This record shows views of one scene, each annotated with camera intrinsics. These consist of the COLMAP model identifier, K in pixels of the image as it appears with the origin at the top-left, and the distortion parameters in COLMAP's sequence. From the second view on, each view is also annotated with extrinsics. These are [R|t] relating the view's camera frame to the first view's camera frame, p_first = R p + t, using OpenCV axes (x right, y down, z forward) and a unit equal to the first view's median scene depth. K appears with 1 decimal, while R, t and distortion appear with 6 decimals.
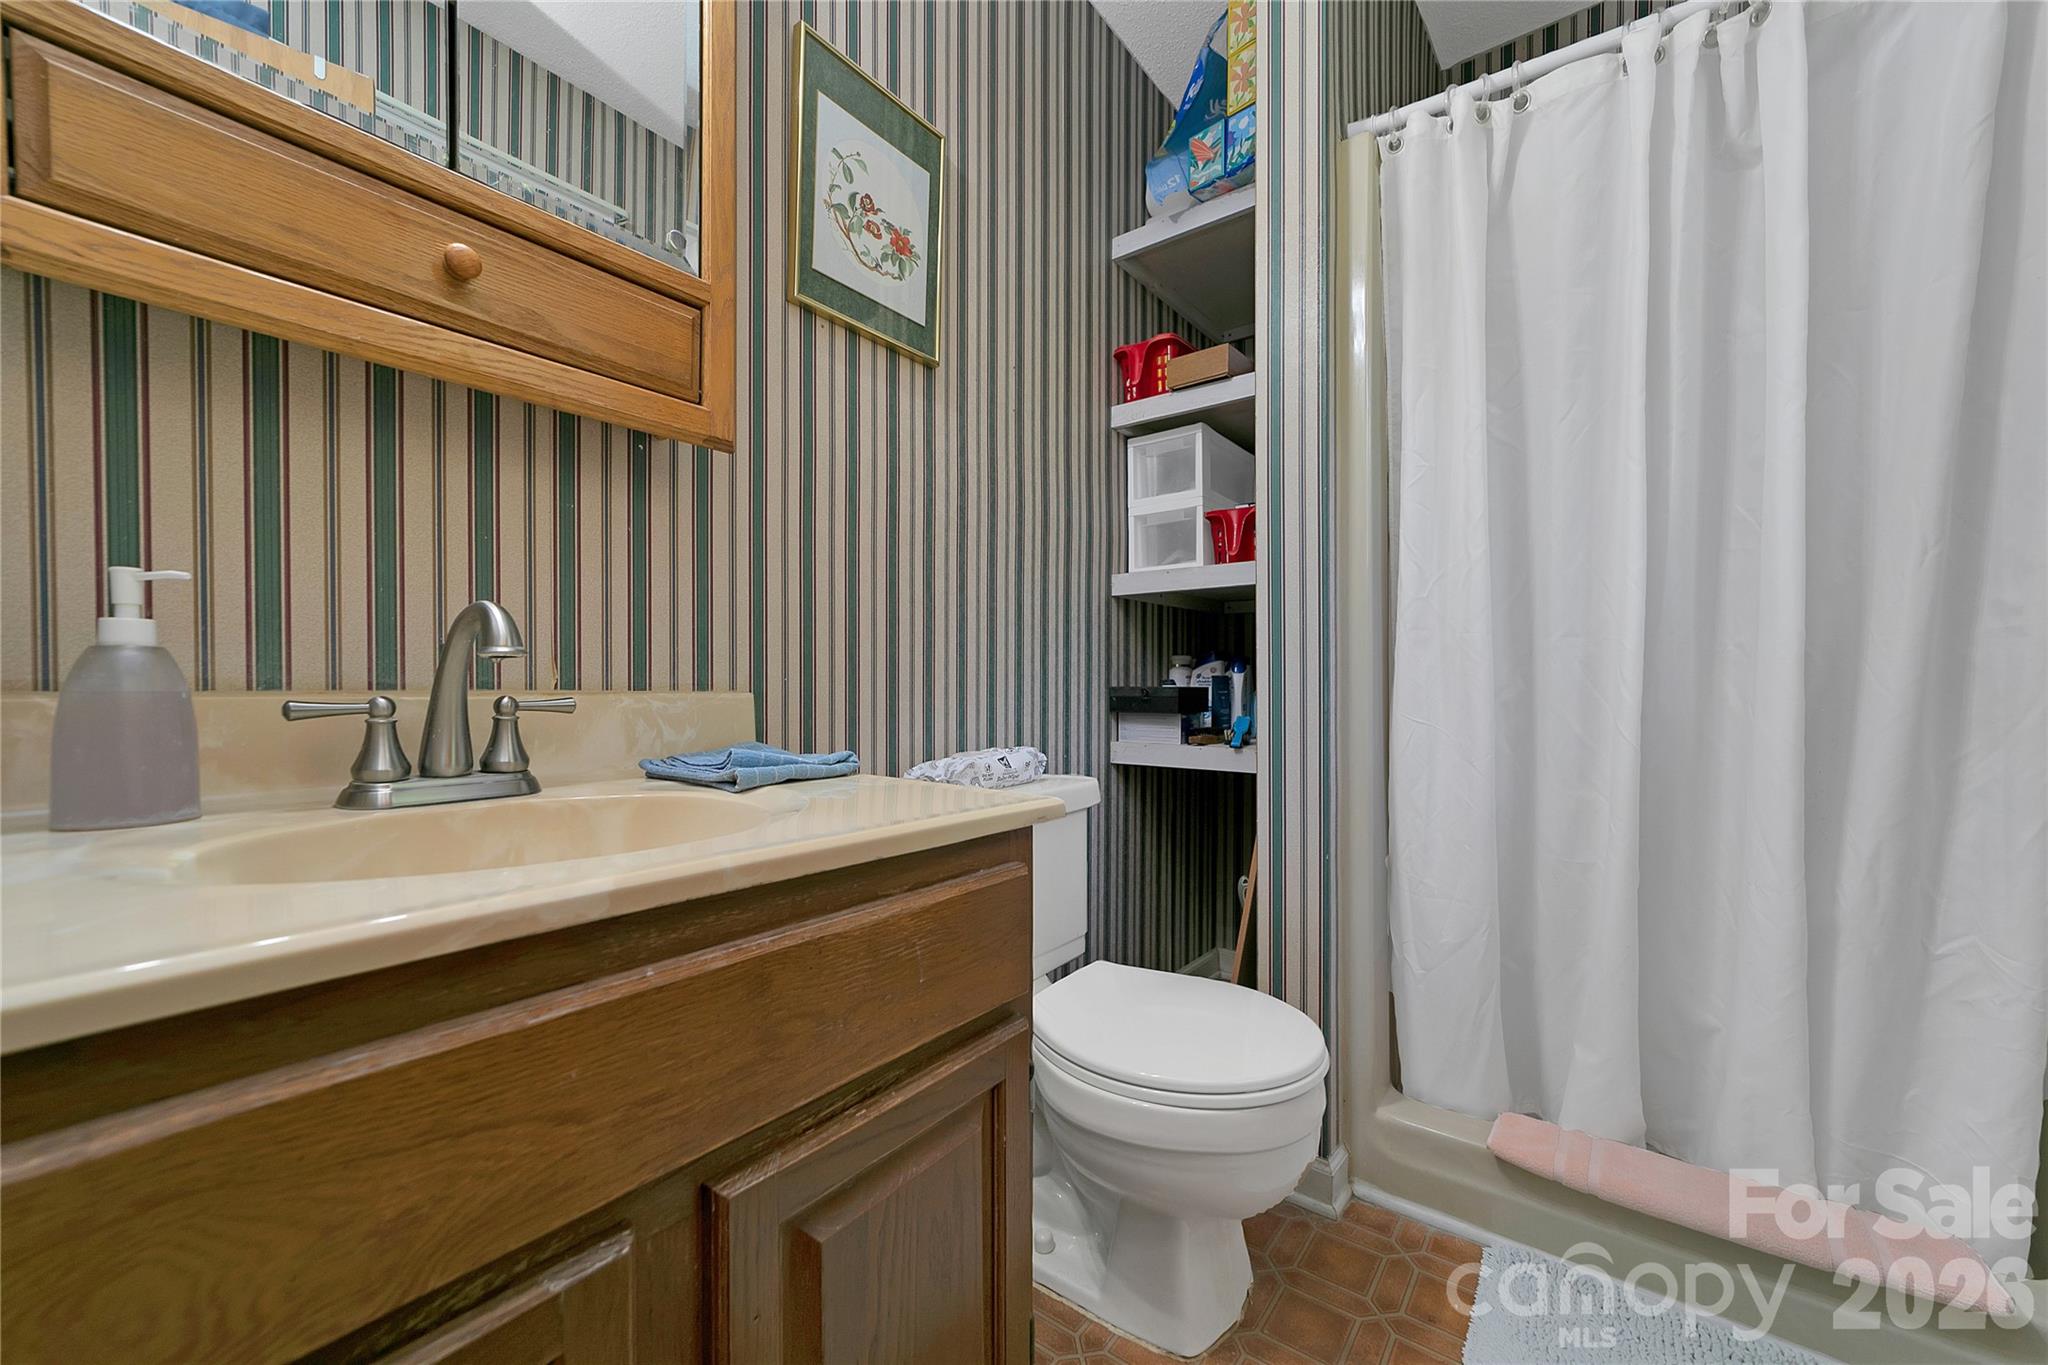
lens RADIAL K [[819.4, 0, 1003.9], [0, 819.4, 690.1], [0, 0, 1]] dist [-0.002963, 0.000026]
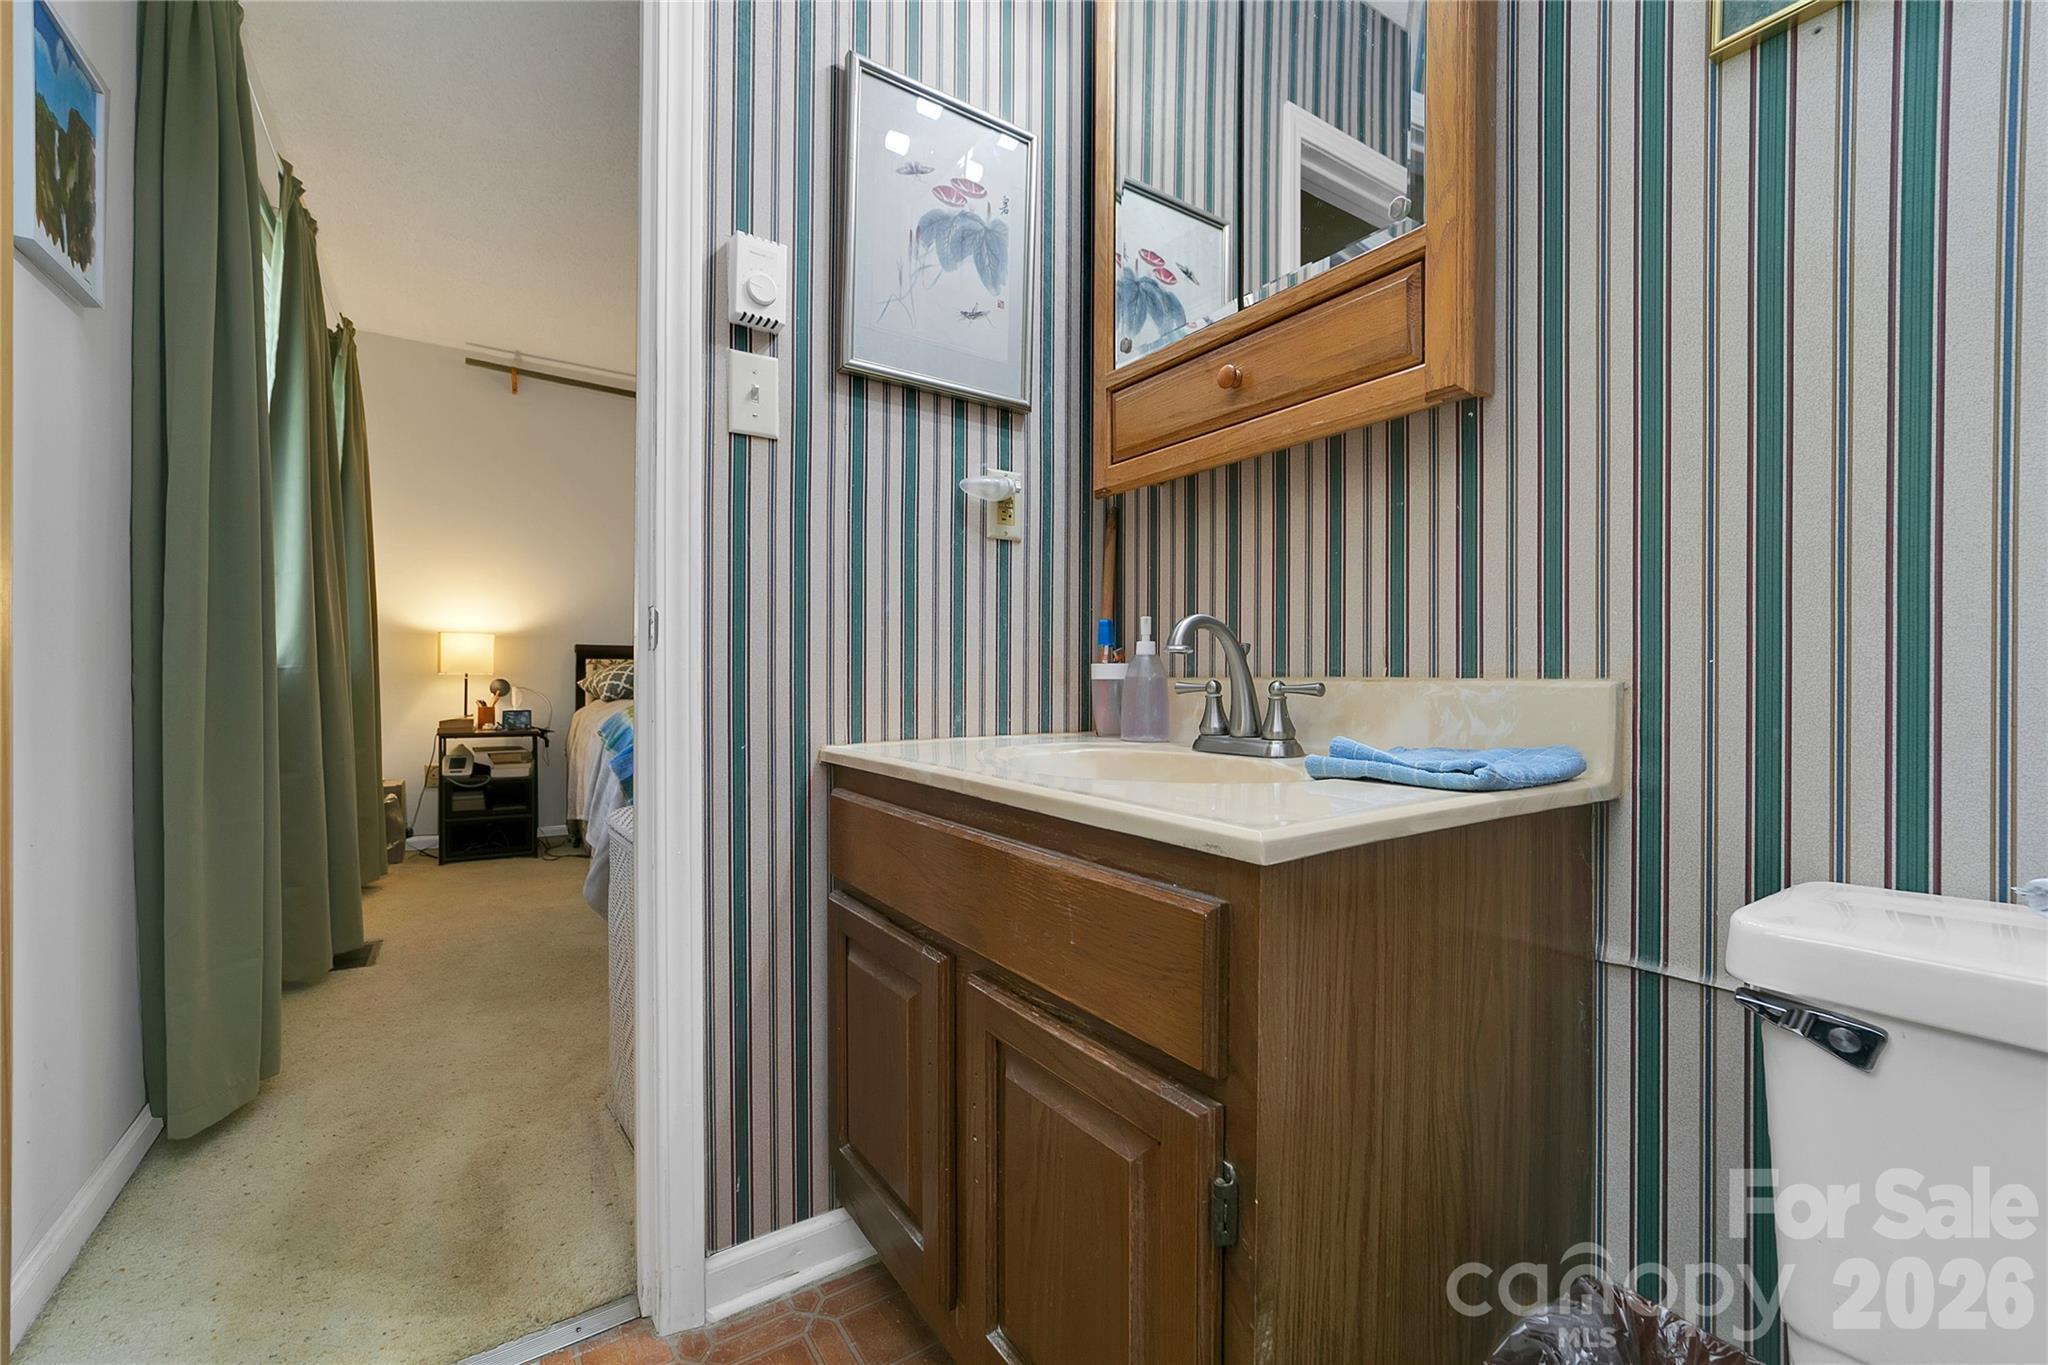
lens RADIAL K [[819.4, 0, 1002.9], [0, 819.4, 681.4], [0, 0, 1]] dist [-0.002963, 0.000026]
pose [[-0.321903, 0.000011, -0.946773, 0.742399], [-0.008222, 0.999962, 0.002808, 0.007767], [0.946737, 0.008688, -0.321891, 0.986937]]
